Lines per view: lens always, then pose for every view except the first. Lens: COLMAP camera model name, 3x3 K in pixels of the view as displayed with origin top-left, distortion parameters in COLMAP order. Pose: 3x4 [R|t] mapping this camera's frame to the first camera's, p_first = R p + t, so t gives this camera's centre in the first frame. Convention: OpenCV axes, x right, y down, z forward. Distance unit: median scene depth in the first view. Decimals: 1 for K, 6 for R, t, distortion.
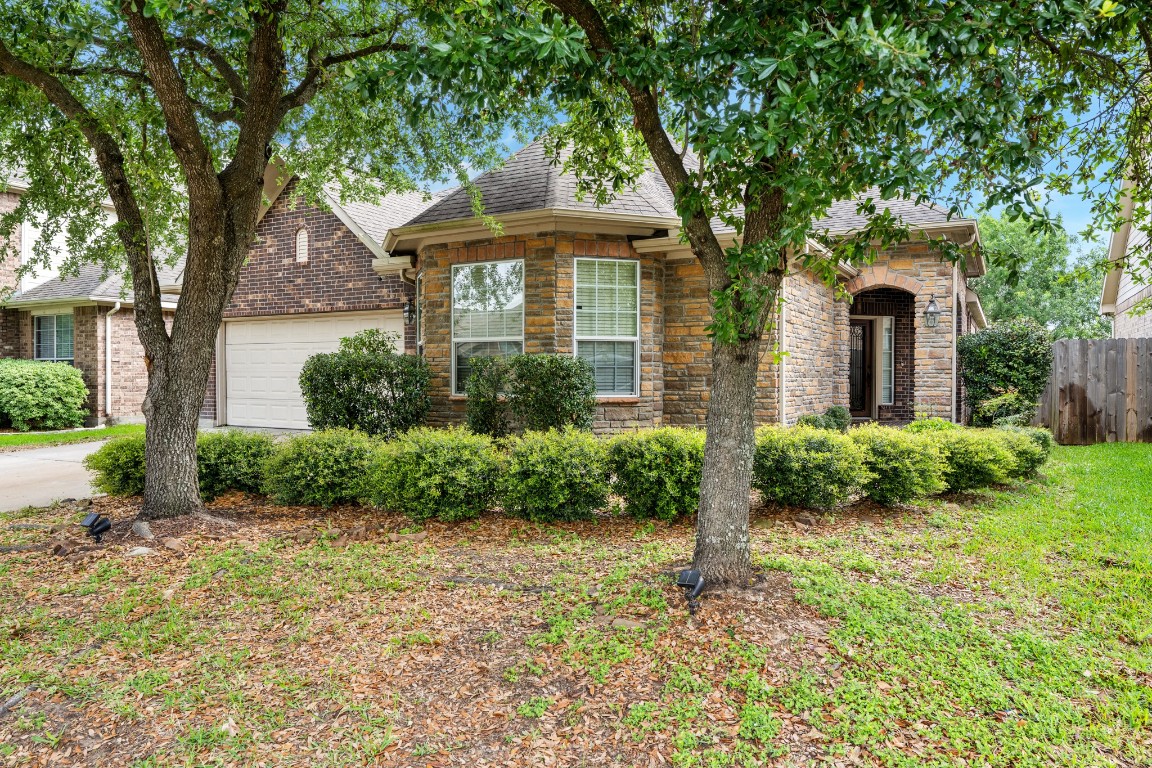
lens RADIAL K [[796.2, 0, 575.8], [0, 796.2, 384.1], [0, 0, 1]] dist [-0.004547, -0.000480]
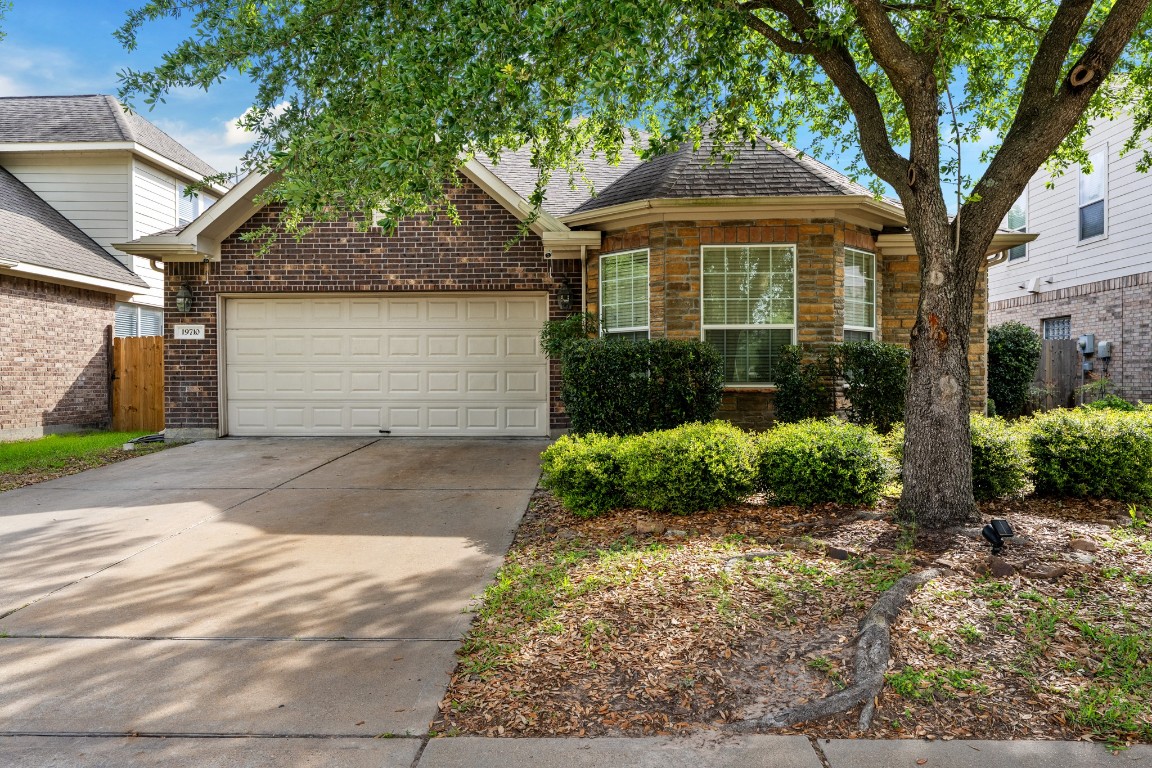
lens RADIAL K [[796.2, 0, 576.3], [0, 796.2, 381.8], [0, 0, 1]] dist [-0.004547, -0.000480]
pose [[0.882075, -0.007425, 0.471051, -0.592221], [0.010527, 0.999937, -0.003951, 0.008678], [-0.470992, 0.008444, 0.882097, 0.212247]]
